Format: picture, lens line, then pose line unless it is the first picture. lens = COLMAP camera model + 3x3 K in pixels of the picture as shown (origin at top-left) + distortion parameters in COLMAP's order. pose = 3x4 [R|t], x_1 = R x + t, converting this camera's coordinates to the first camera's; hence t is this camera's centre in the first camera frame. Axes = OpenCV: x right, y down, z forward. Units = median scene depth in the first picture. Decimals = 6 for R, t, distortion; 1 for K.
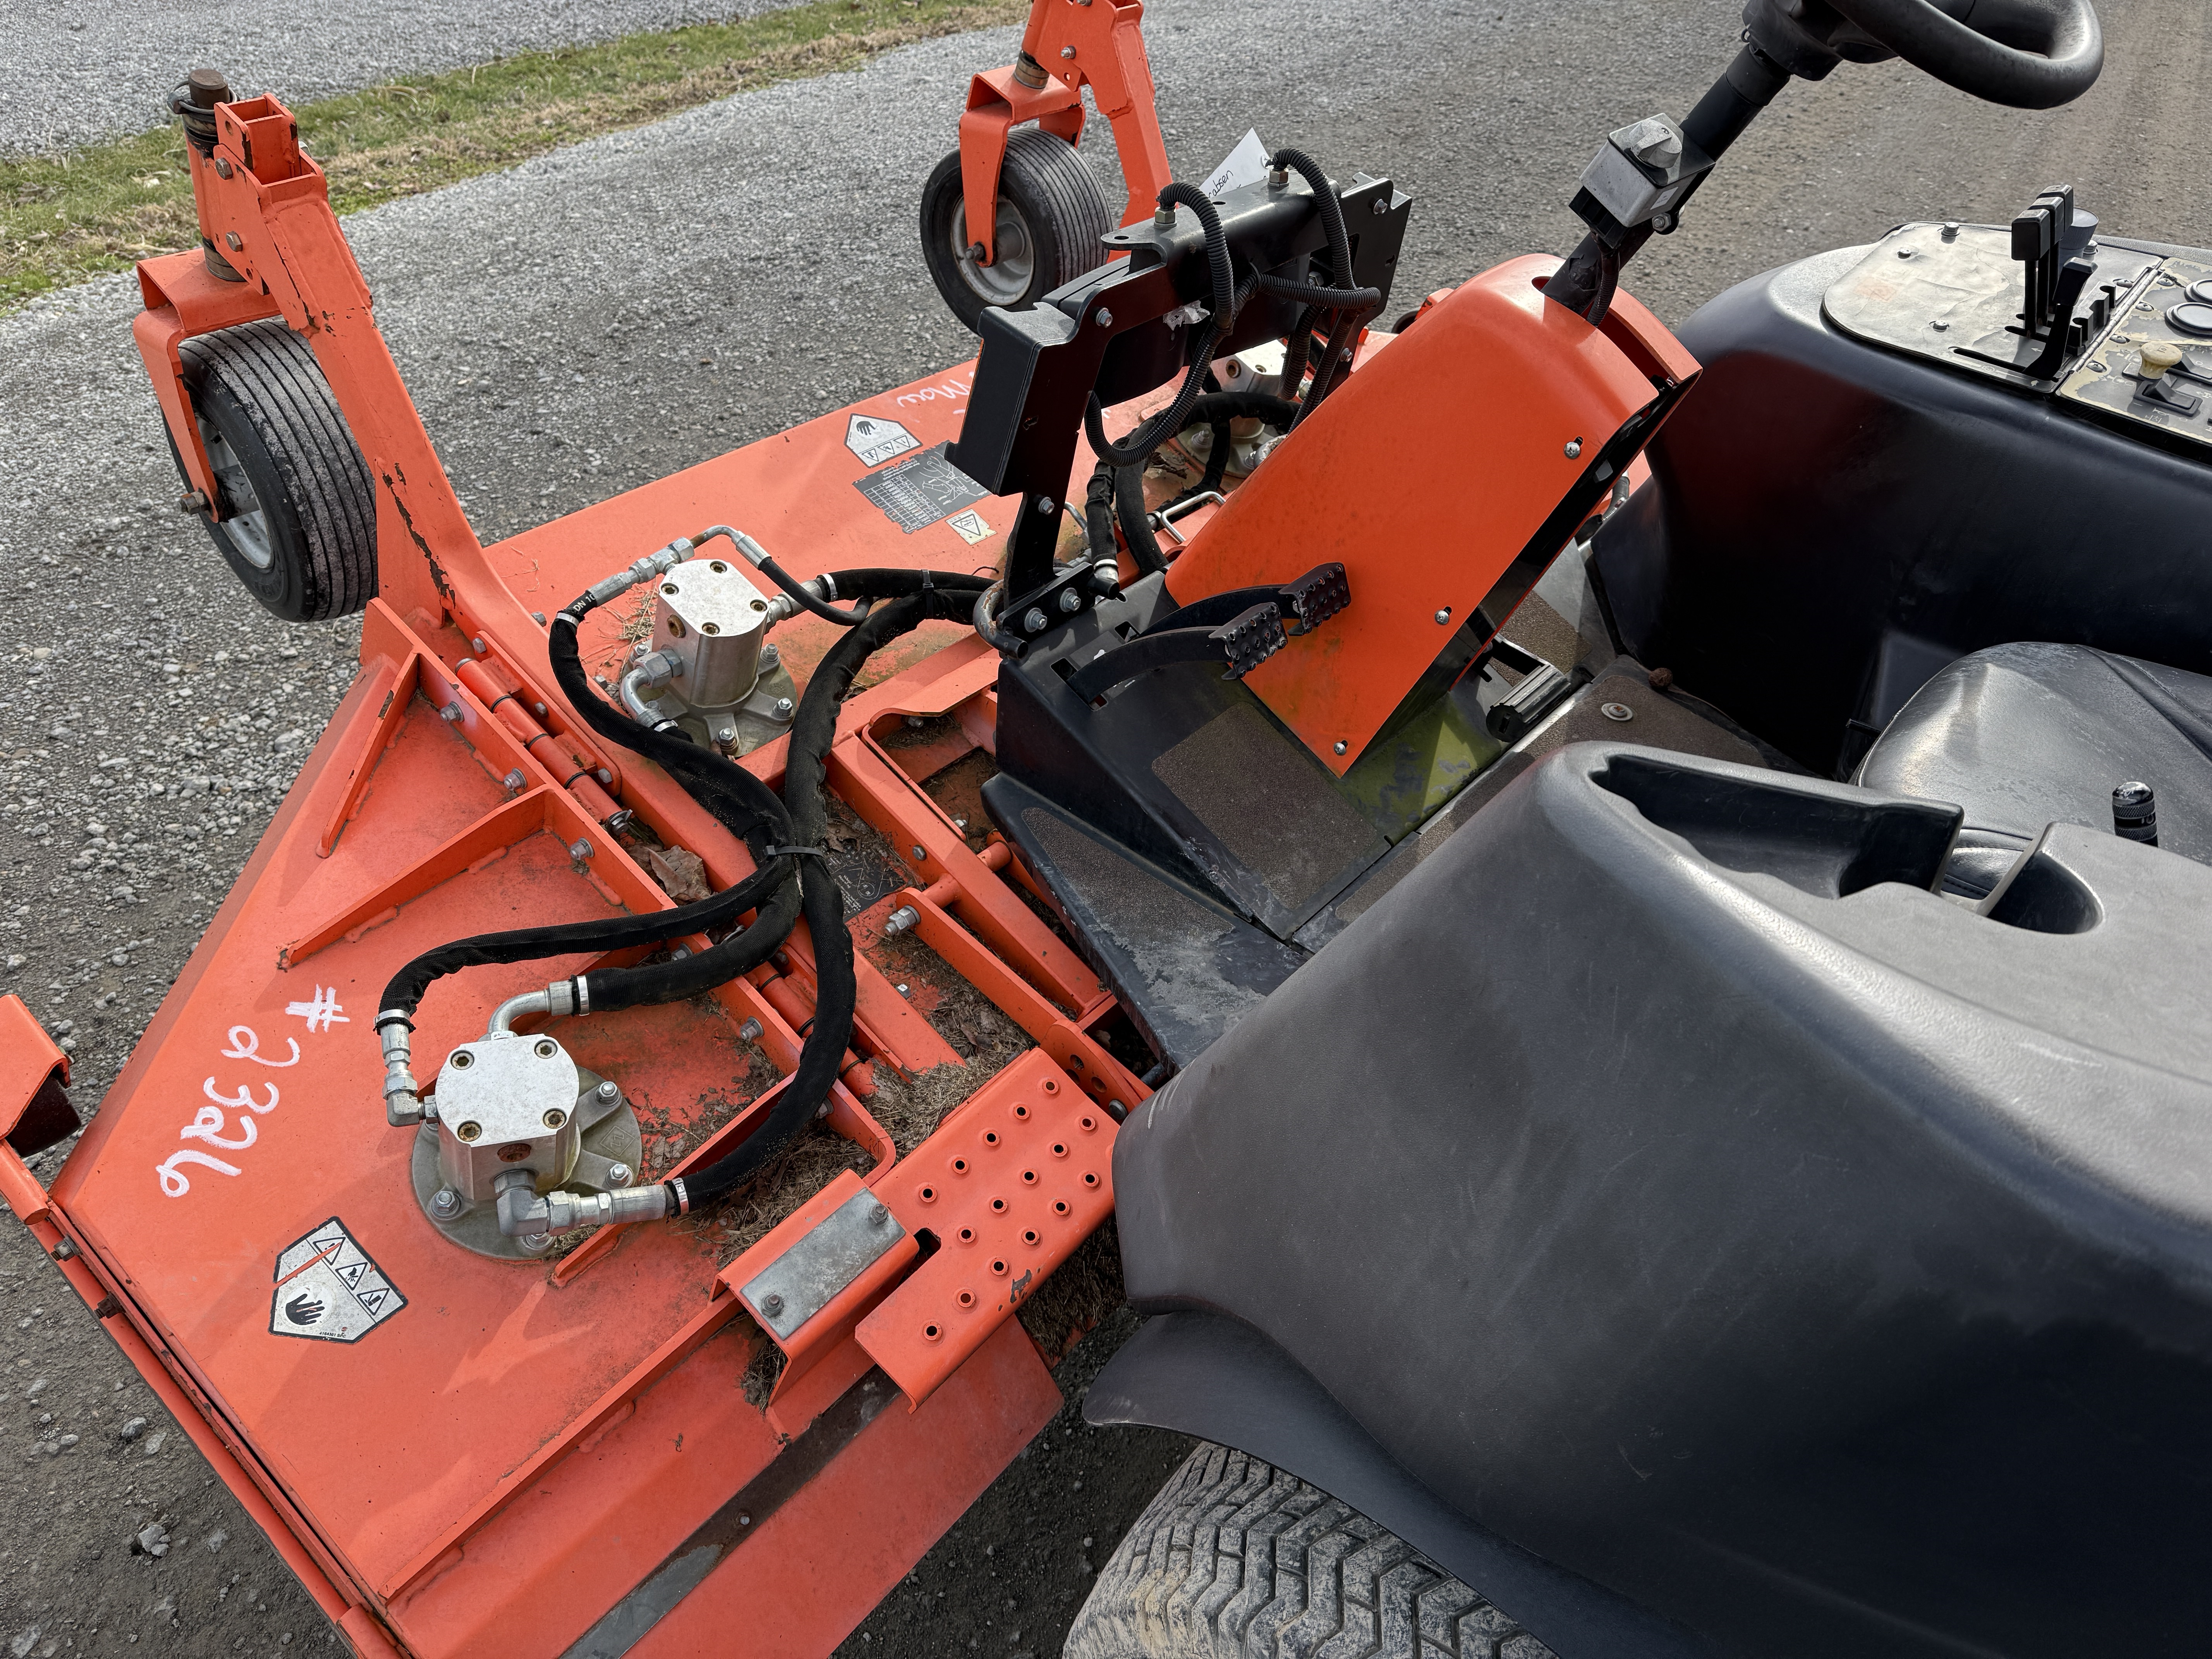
lens RADIAL K [[1569.5, 0, 1102.5], [0, 1569.5, 823.6], [0, 0, 1]] dist [0.050125, -0.026328]
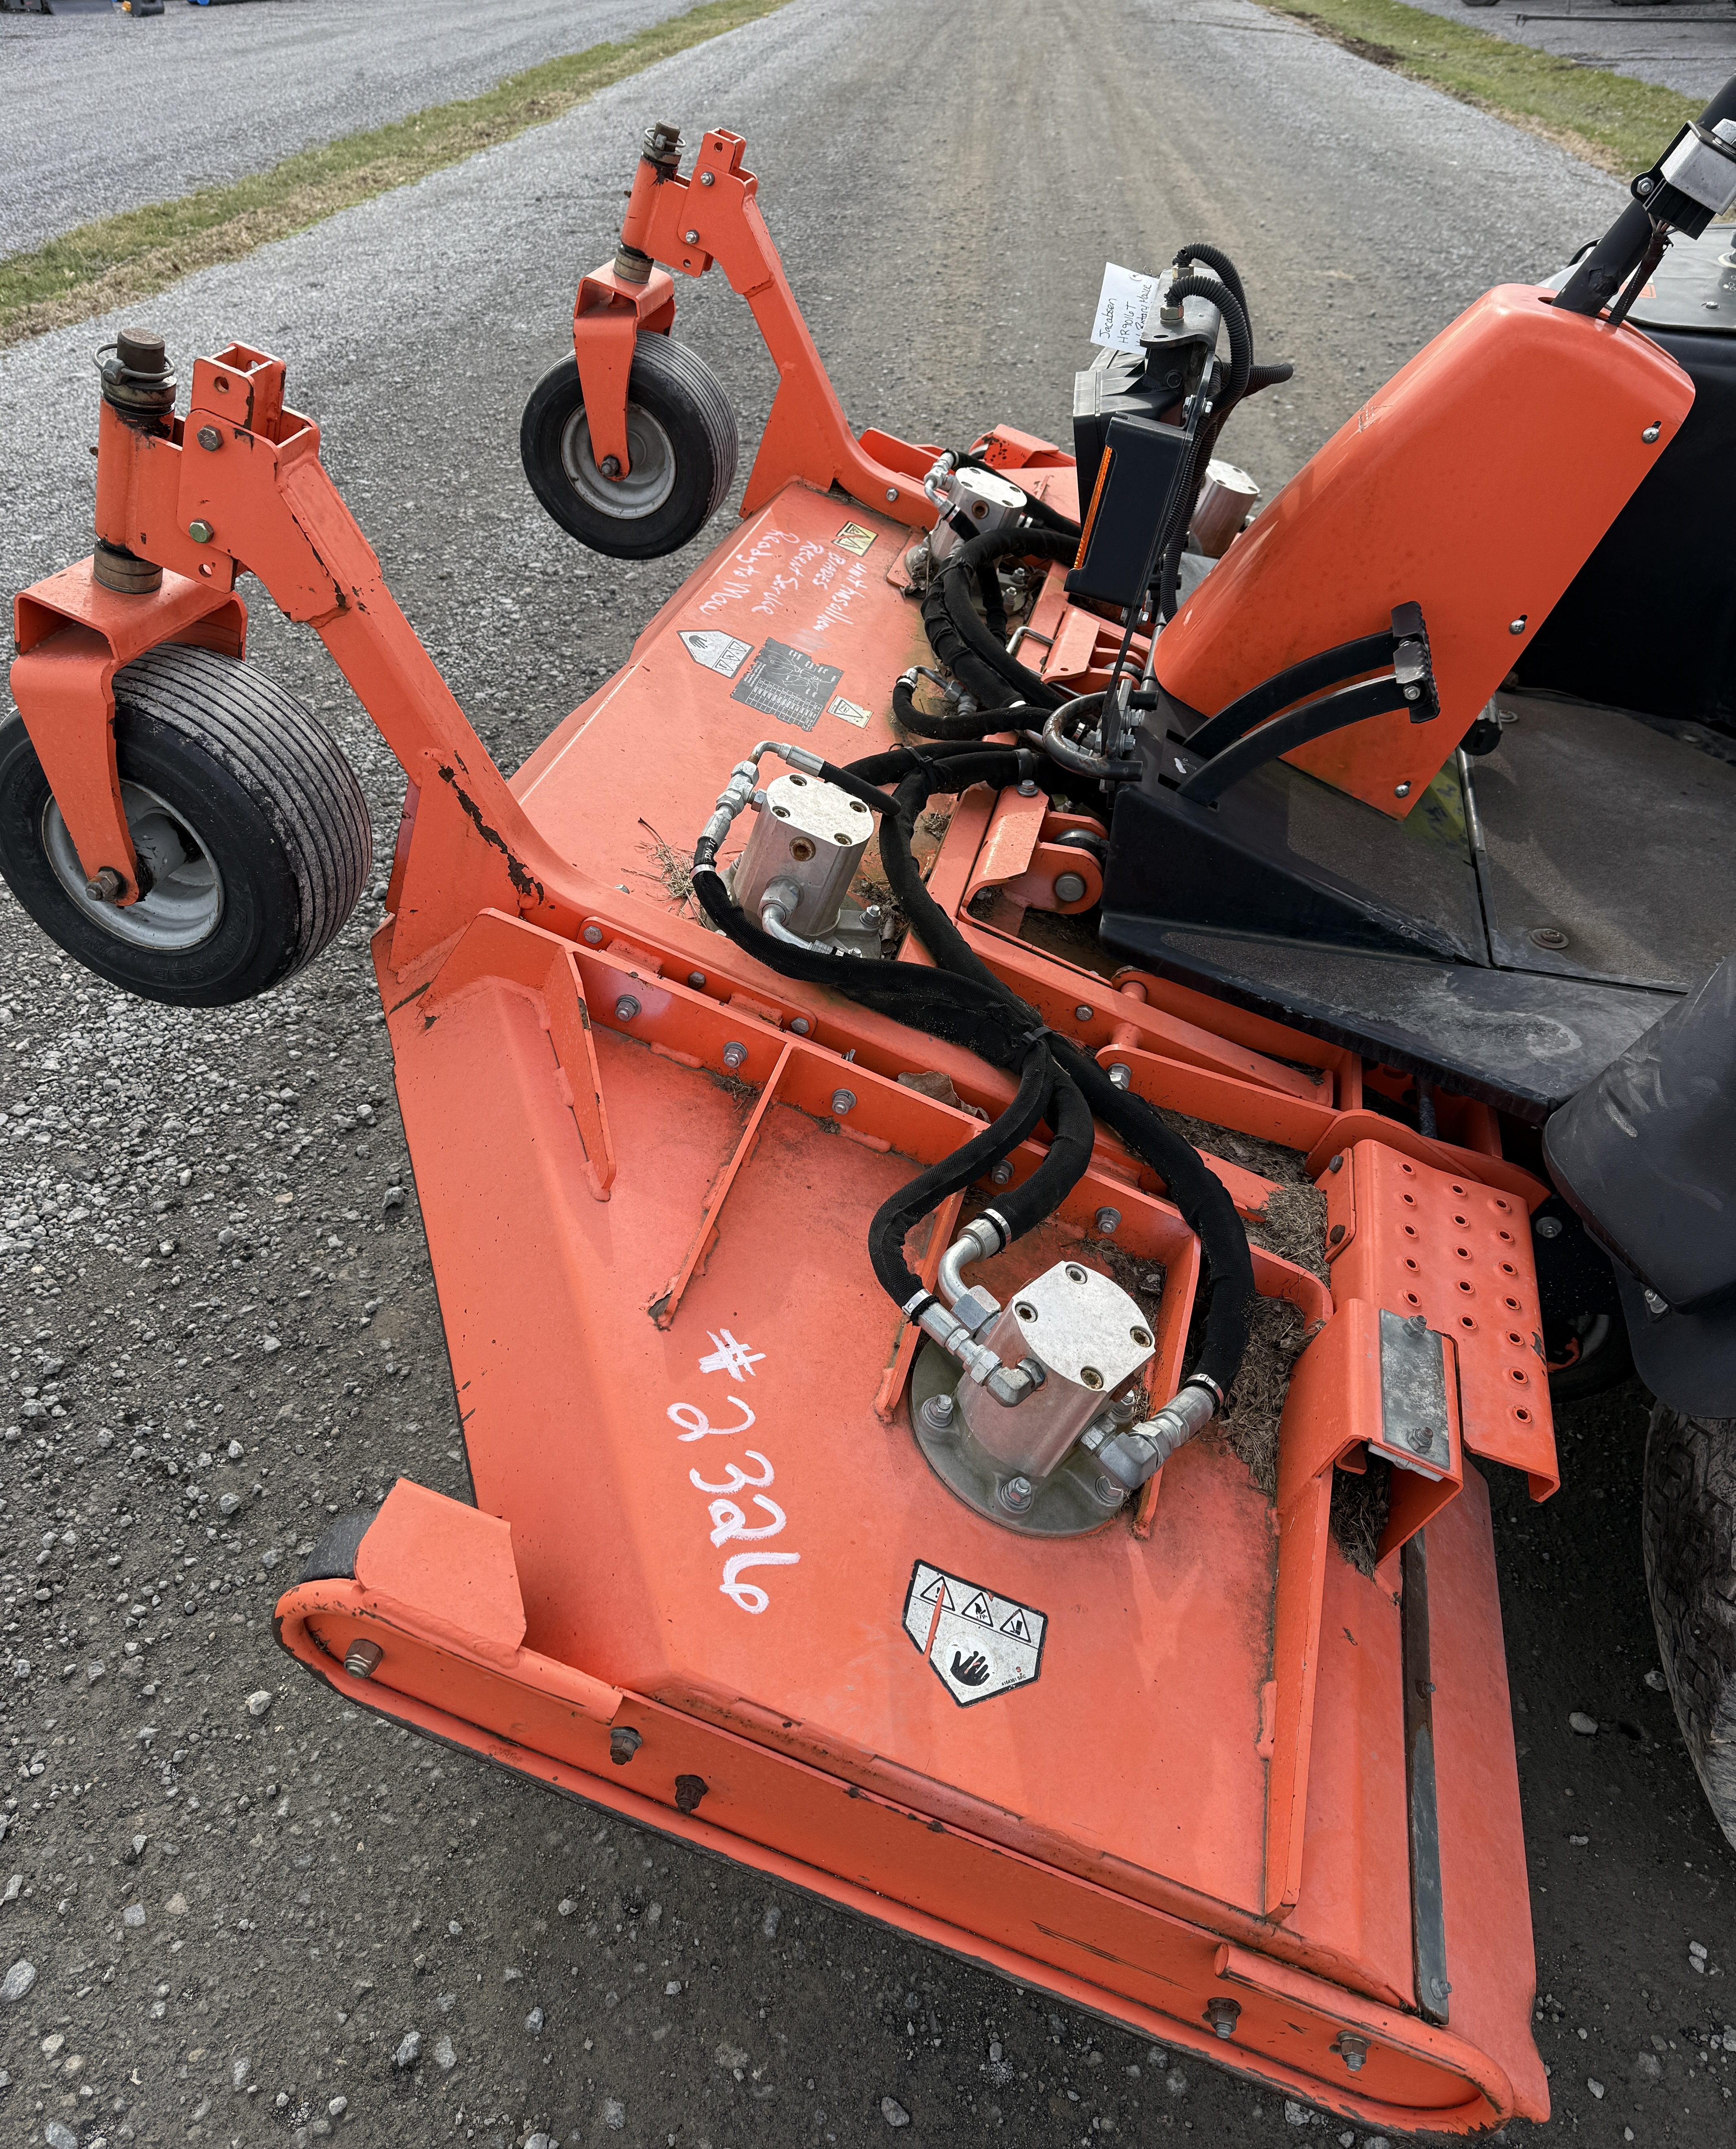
lens RADIAL K [[1588.5, 0, 858.3], [0, 1588.5, 970.8], [0, 0, 1]] dist [0.100058, -0.038427]
pose [[0.892550, -0.293215, 0.342607, -0.560800], [0.312748, 0.949834, -0.001862, -0.045327], [-0.324874, 0.108812, 0.939477, 0.137000]]
